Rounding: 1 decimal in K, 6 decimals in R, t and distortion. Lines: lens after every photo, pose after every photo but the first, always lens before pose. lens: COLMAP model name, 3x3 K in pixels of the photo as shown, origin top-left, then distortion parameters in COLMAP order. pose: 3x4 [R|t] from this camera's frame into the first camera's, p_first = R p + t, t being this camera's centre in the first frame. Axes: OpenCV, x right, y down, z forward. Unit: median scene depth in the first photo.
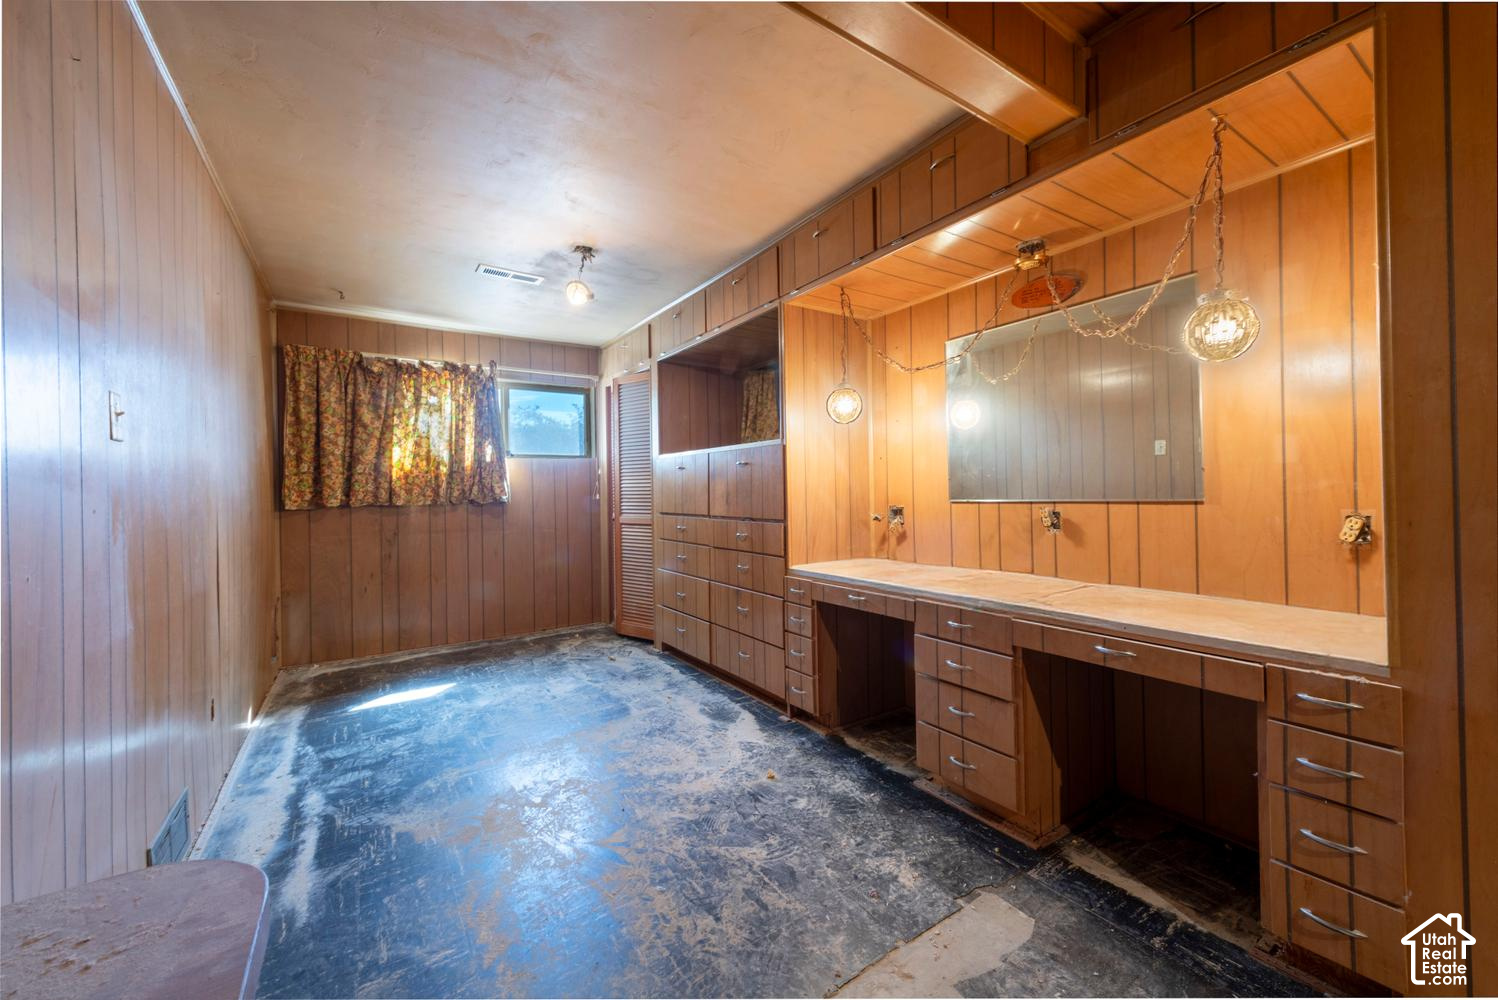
lens RADIAL K [[587.0, 0, 754.5], [0, 587.0, 489.3], [0, 0, 1]] dist [0.006998, -0.002361]
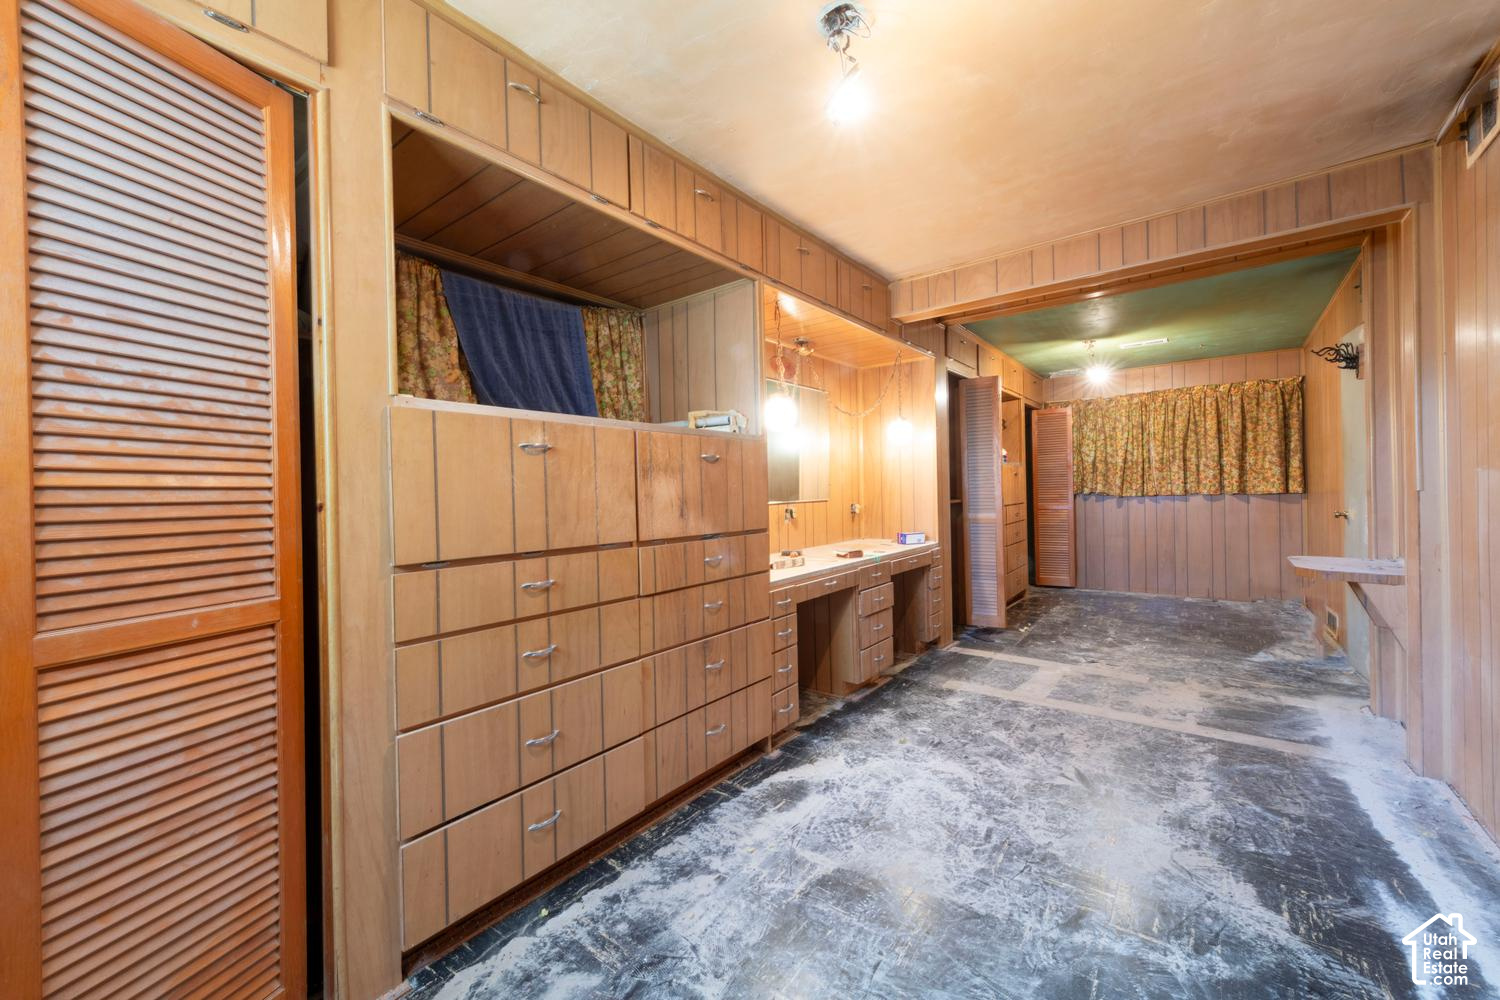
lens RADIAL K [[587.8, 0, 755.7], [0, 587.8, 497.5], [0, 0, 1]] dist [0.006998, -0.002361]
pose [[-0.318613, 0.007476, 0.947855, -0.881947], [0.022900, 0.999738, -0.000188, 0.007550], [-0.947608, 0.021646, -0.318701, 1.479491]]
